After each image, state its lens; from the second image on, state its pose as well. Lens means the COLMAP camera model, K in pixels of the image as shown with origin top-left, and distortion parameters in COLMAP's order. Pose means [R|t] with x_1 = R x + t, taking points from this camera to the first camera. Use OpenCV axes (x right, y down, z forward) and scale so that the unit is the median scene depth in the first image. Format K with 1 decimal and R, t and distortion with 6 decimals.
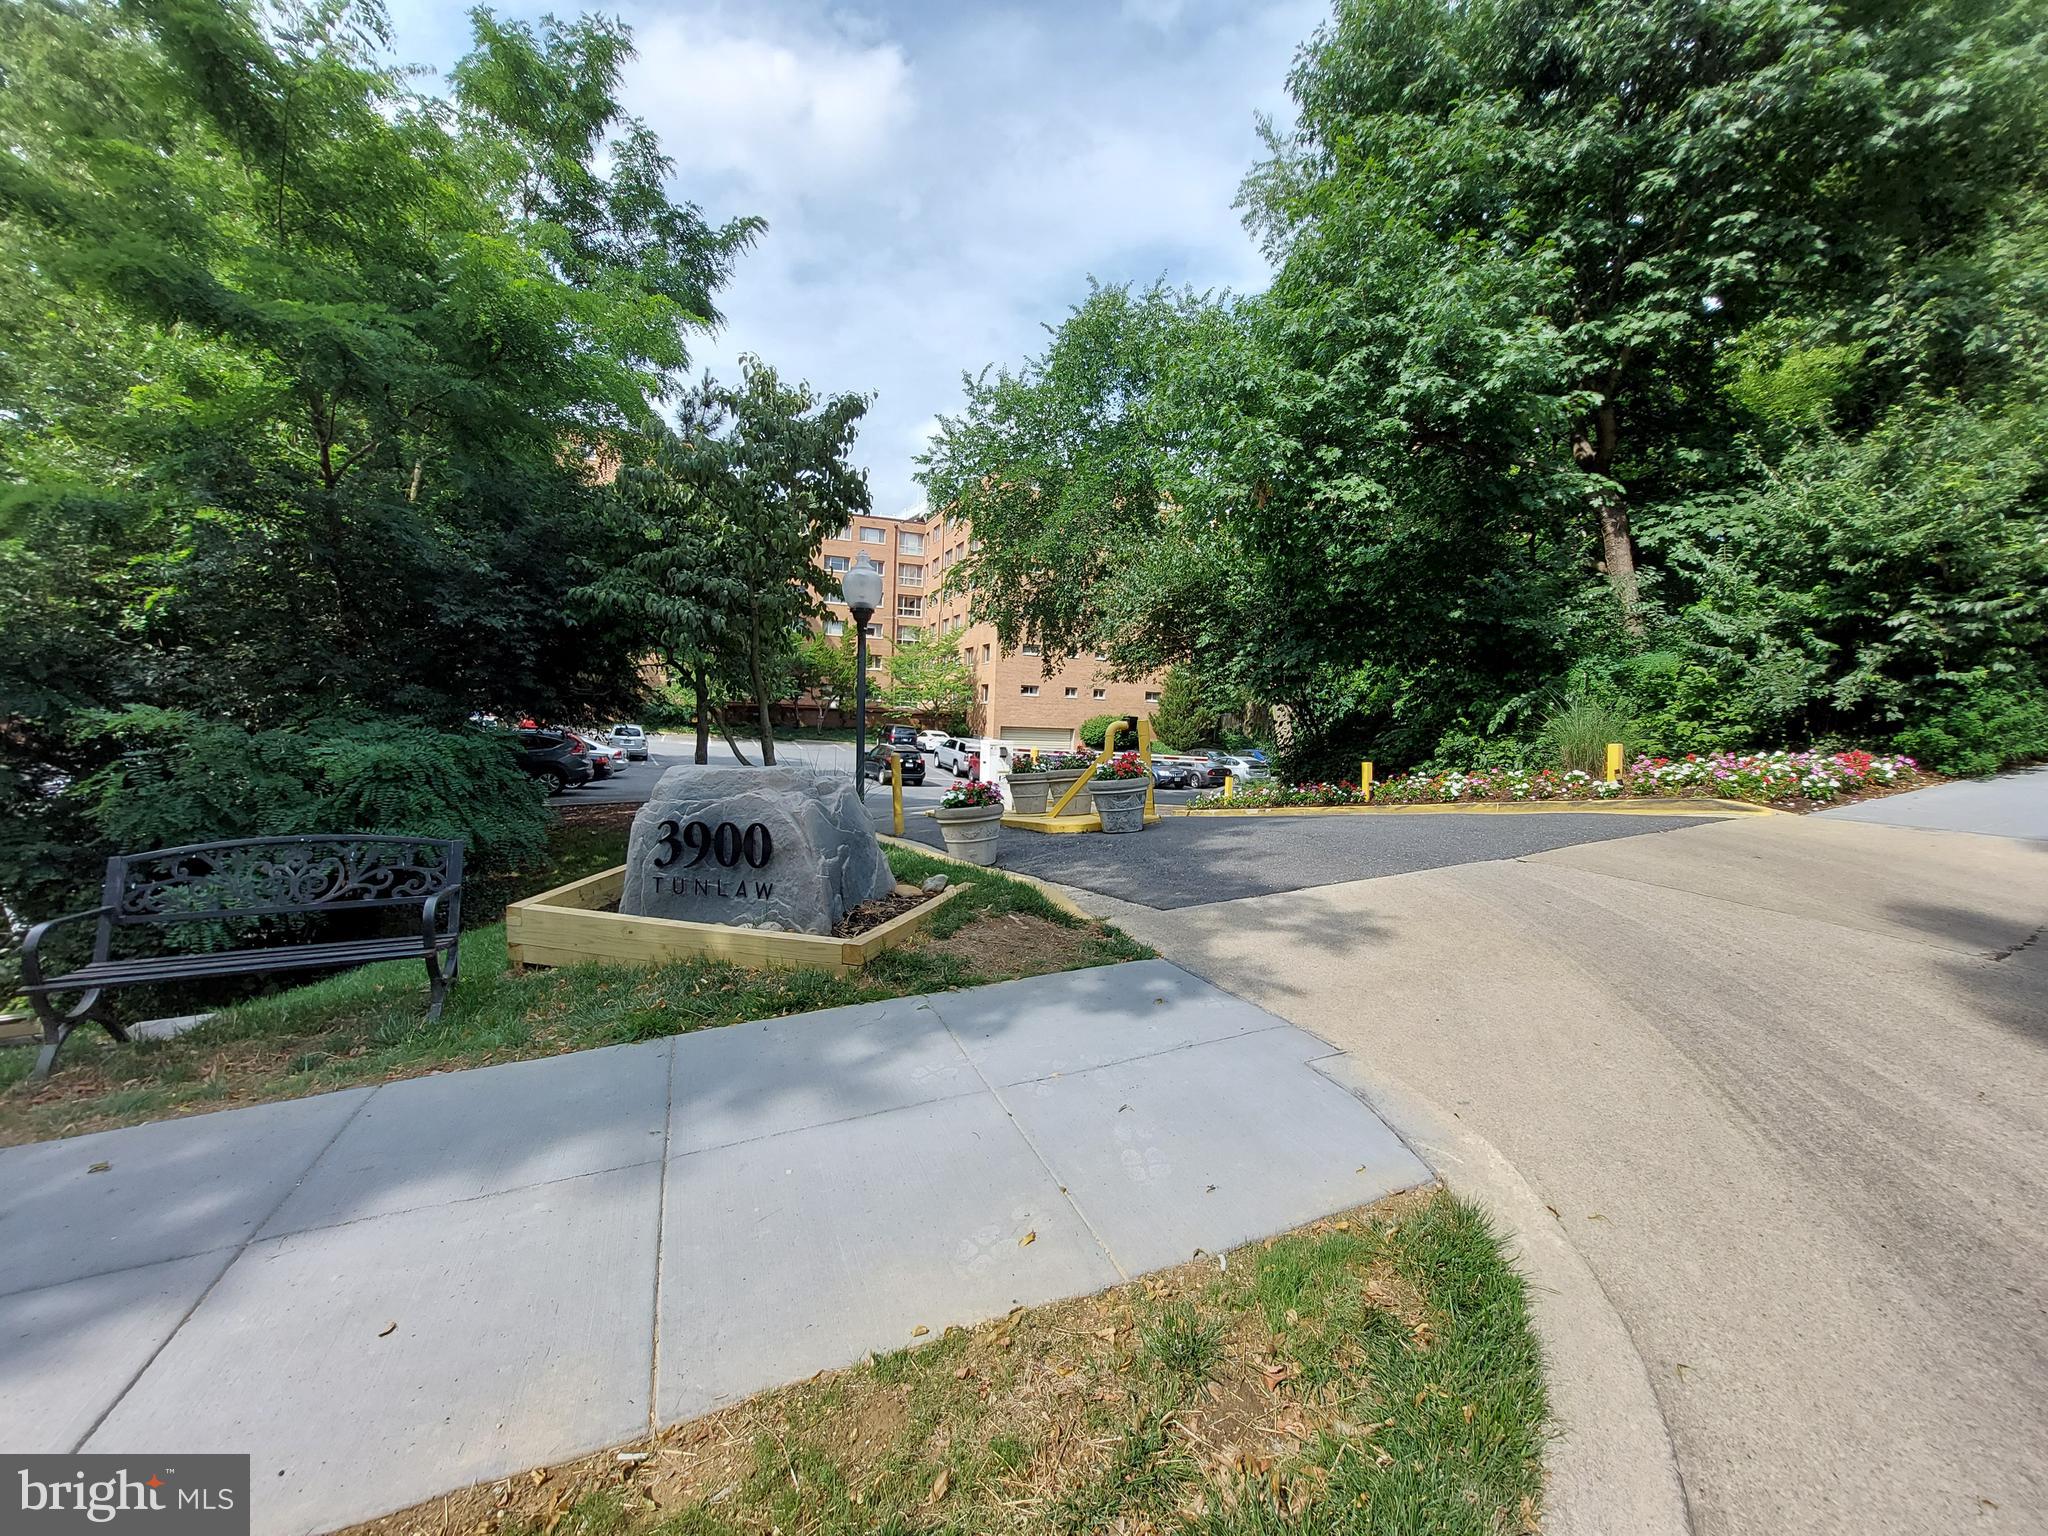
lens RADIAL K [[822.9, 0, 1027.5], [0, 822.9, 771.1], [0, 0, 1]] dist [0.000069, 0.000000]
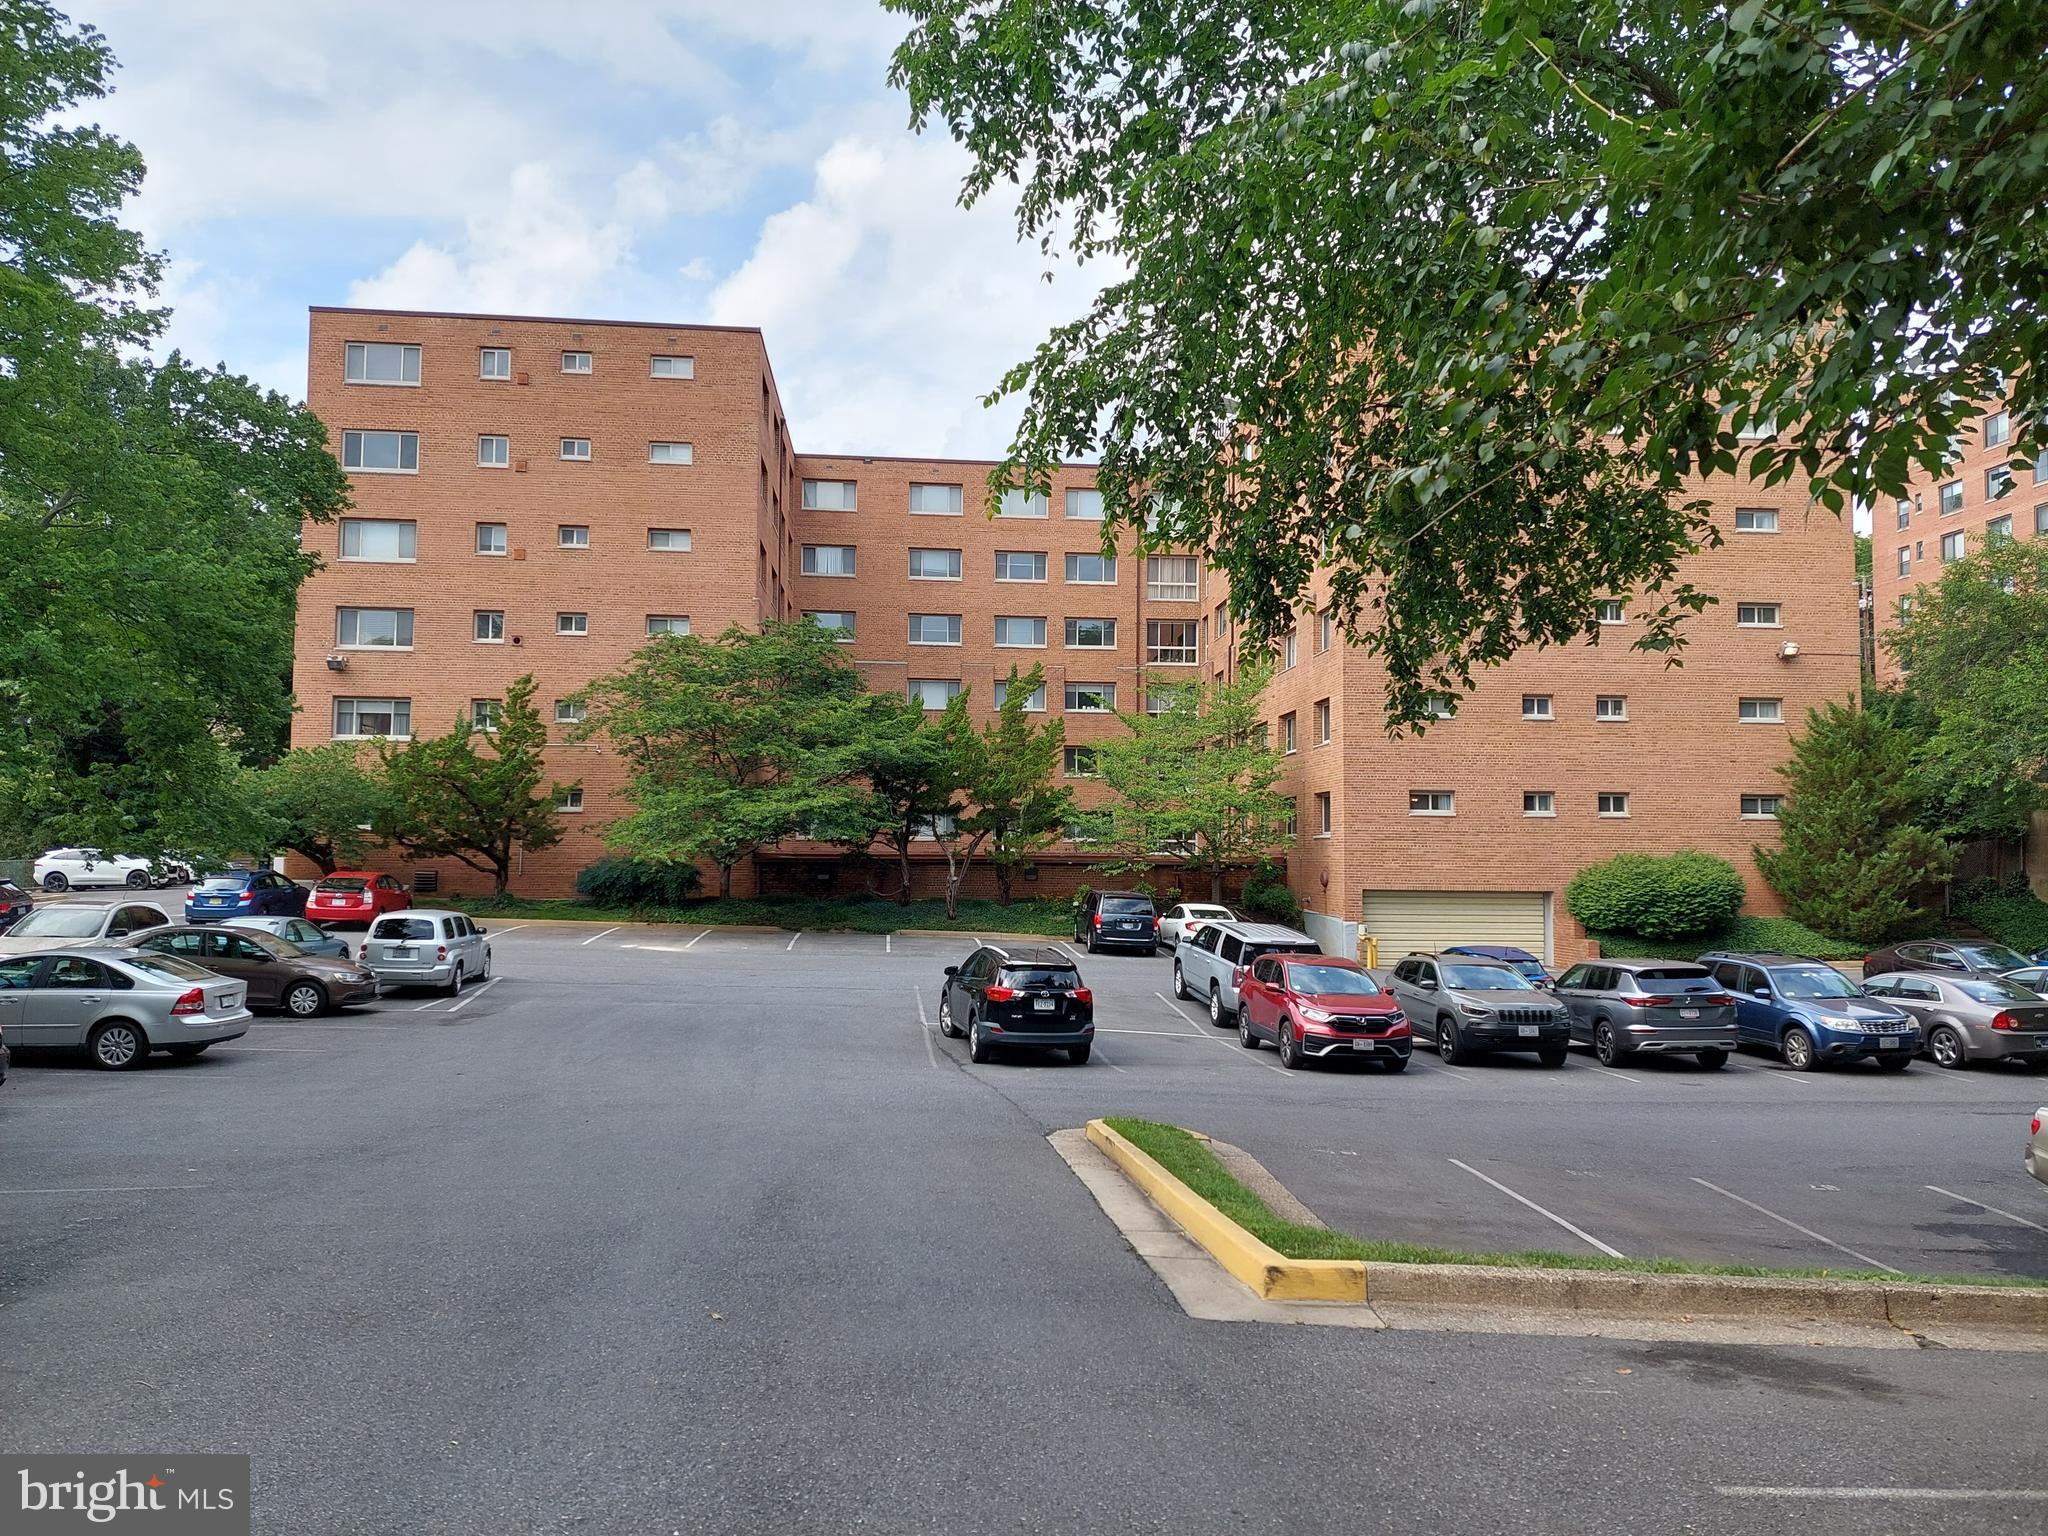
lens RADIAL K [[1406.2, 0, 1015.1], [0, 1406.2, 770.6], [0, 0, 1]] dist [0.010787, 0.000622]
pose [[0.949083, -0.050795, -0.310904, 0.026933], [0.006595, 0.989903, -0.141595, -0.014937], [0.314957, 0.132334, 0.939835, 0.277514]]
